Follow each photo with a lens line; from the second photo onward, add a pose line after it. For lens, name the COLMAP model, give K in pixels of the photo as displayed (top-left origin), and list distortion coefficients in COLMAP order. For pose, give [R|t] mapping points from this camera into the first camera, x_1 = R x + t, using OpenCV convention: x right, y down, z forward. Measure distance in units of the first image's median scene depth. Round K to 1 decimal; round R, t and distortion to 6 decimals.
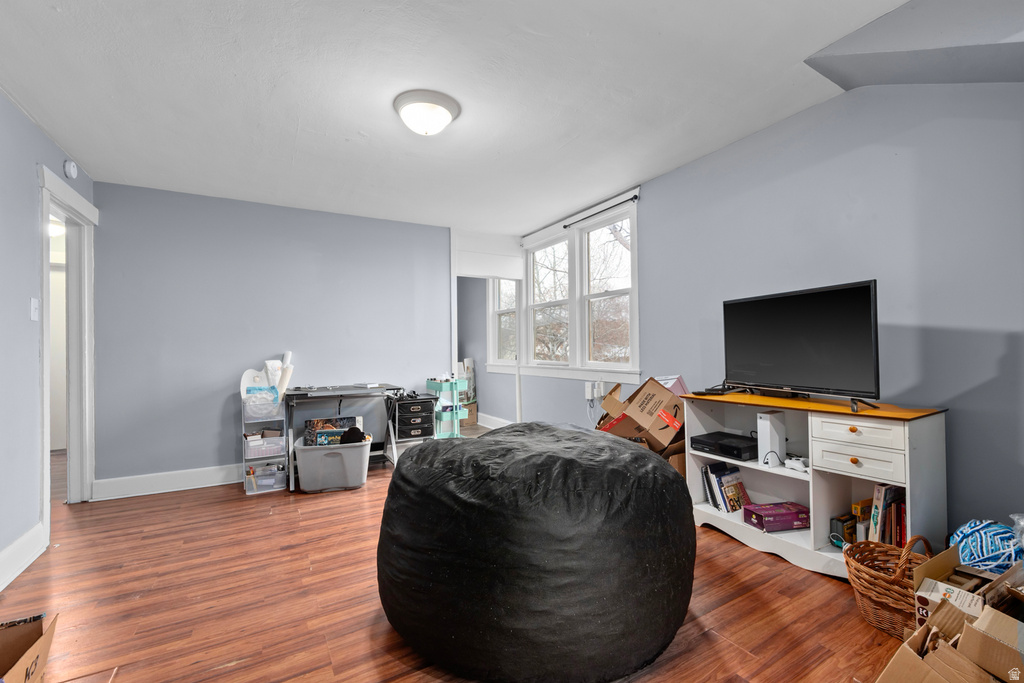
lens RADIAL K [[436.2, 0, 510.7], [0, 436.2, 344.7], [0, 0, 1]] dist [0.000047, 0.000034]
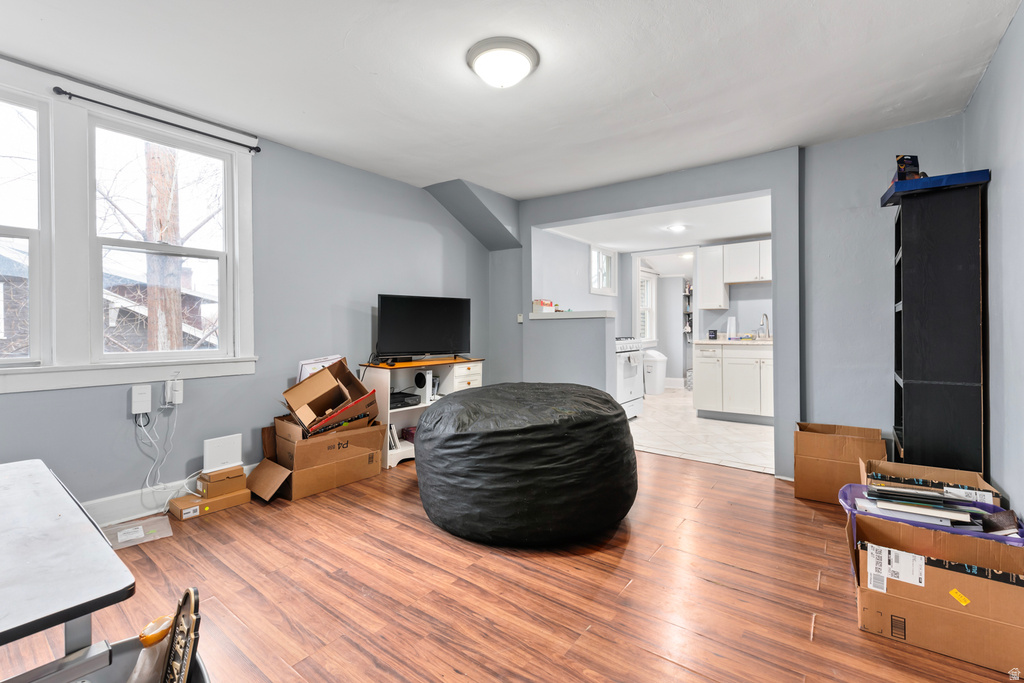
lens RADIAL K [[439.3, 0, 509.9], [0, 439.3, 329.5], [0, 0, 1]] dist [-0.000080, -0.000070]
pose [[-0.378595, 0.012161, 0.925482, -0.908008], [-0.002078, 0.999900, -0.013989, 0.025377], [-0.925560, -0.007219, -0.378532, 1.167577]]
